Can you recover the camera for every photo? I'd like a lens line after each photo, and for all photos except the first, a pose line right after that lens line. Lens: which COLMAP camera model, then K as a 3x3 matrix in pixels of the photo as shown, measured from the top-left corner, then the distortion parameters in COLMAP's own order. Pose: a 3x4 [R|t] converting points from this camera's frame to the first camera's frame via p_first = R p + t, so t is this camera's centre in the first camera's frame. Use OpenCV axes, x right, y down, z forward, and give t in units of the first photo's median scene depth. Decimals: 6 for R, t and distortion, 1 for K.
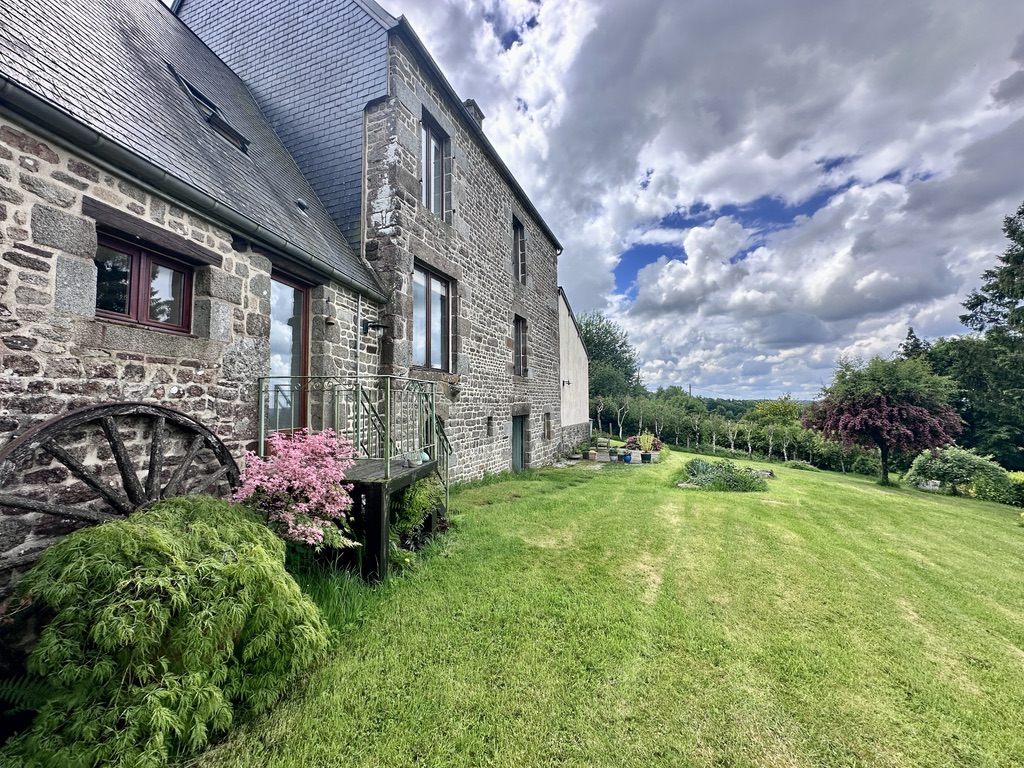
lens RADIAL K [[409.3, 0, 525.8], [0, 409.3, 383.3], [0, 0, 1]] dist [0.001070, -0.001062]
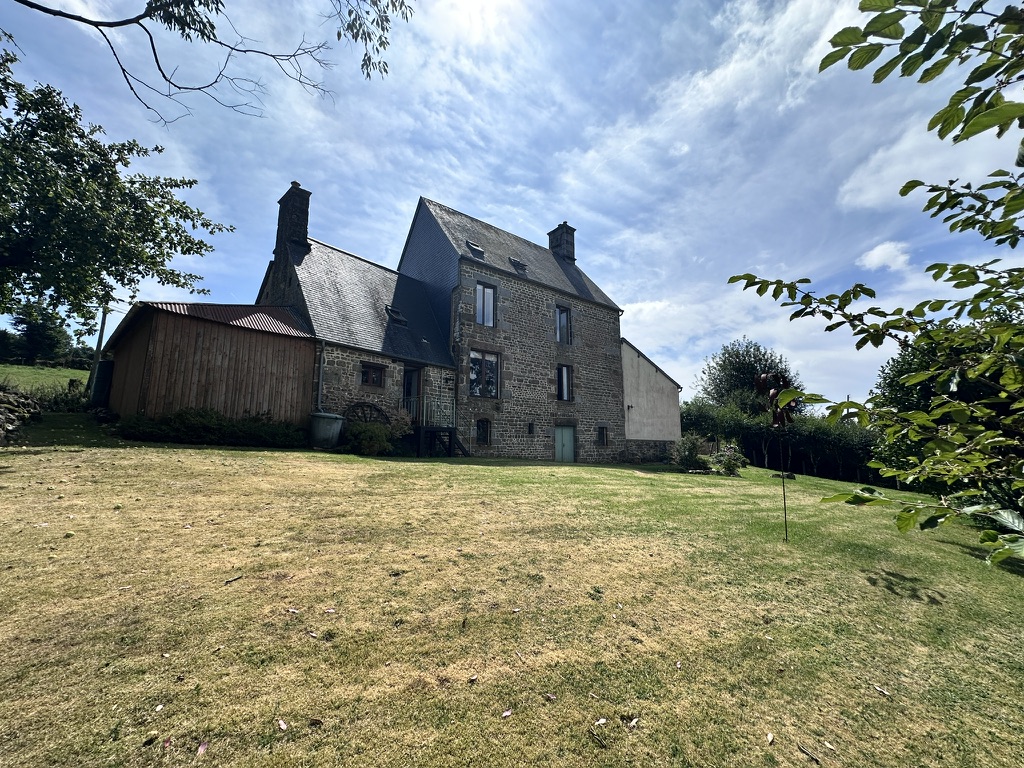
lens RADIAL K [[409.3, 0, 519.7], [0, 409.3, 388.2], [0, 0, 1]] dist [0.001070, -0.001062]
pose [[0.852169, -0.059205, -0.519906, 0.746865], [0.013470, 0.995731, -0.091311, 0.085521], [0.523093, 0.070809, 0.849329, -0.519567]]
